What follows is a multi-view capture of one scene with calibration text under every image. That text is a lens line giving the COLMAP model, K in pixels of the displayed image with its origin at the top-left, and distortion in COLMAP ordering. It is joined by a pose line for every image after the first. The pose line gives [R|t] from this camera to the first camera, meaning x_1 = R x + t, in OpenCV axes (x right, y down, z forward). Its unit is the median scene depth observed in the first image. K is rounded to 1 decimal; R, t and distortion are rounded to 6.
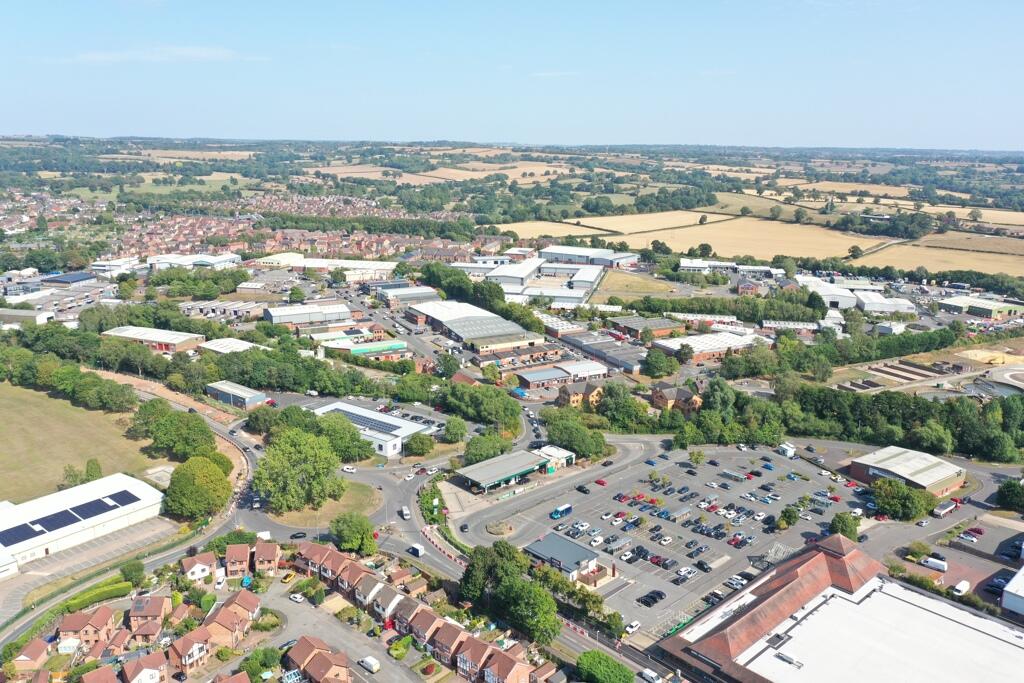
lens RADIAL K [[804.9, 0, 512.0], [0, 804.9, 341.5], [0, 0, 1]] dist [-0.003998, 0.000422]
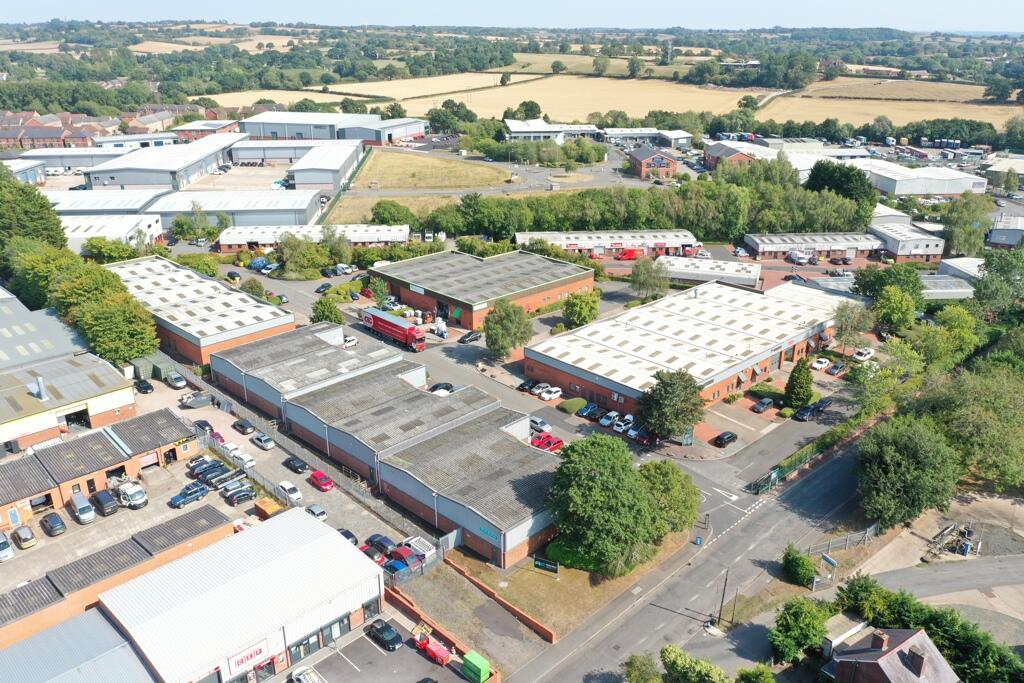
lens RADIAL K [[804.9, 0, 512.0], [0, 804.9, 341.5], [0, 0, 1]] dist [-0.003998, 0.000422]
pose [[0.961025, -0.112010, 0.252753, 0.062498], [0.079851, 0.987743, 0.134115, -0.028852], [-0.264677, -0.108705, 0.958191, 0.478070]]
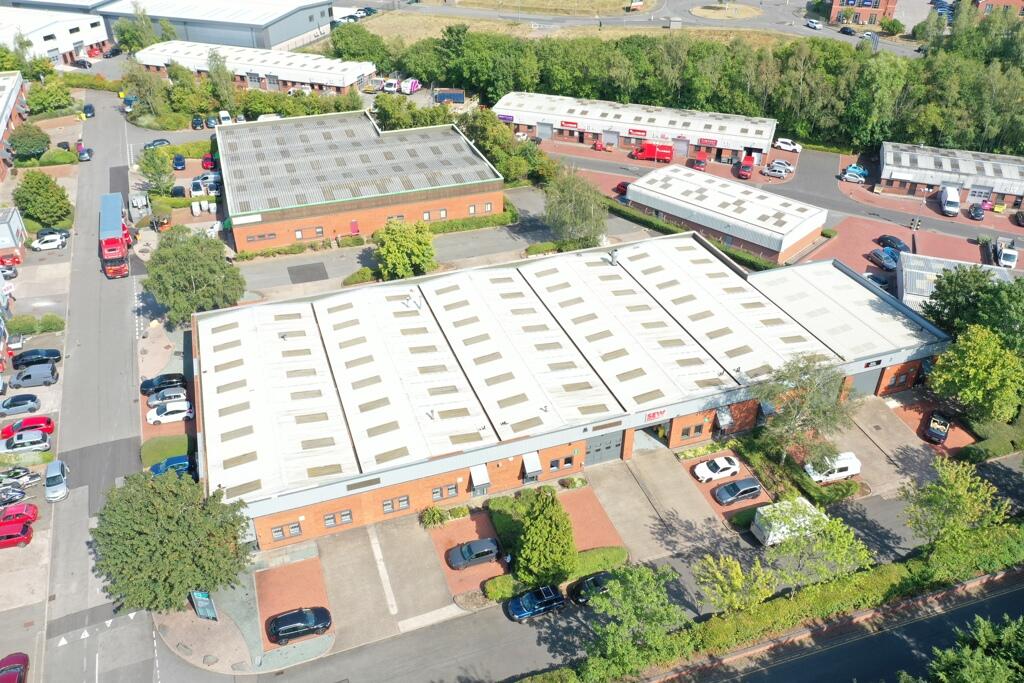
lens RADIAL K [[804.9, 0, 512.0], [0, 804.9, 341.5], [0, 0, 1]] dist [-0.003998, 0.000422]
pose [[0.991465, 0.065197, -0.112899, 0.176287], [-0.024066, 0.942621, 0.332997, -0.037184], [0.128131, -0.327438, 0.936145, 0.562950]]
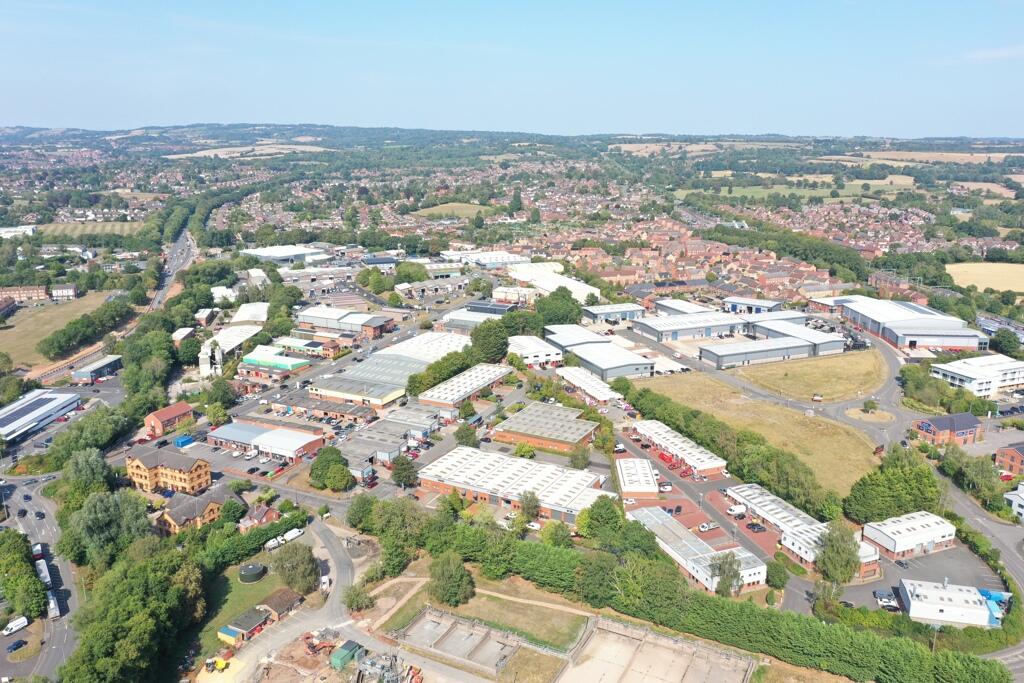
lens RADIAL K [[804.9, 0, 512.0], [0, 804.9, 341.5], [0, 0, 1]] dist [-0.003998, 0.000422]
pose [[0.563156, 0.193958, -0.803266, 0.474881], [-0.194154, 0.975909, 0.099527, -0.105239], [0.803218, 0.099908, 0.587246, 0.427647]]
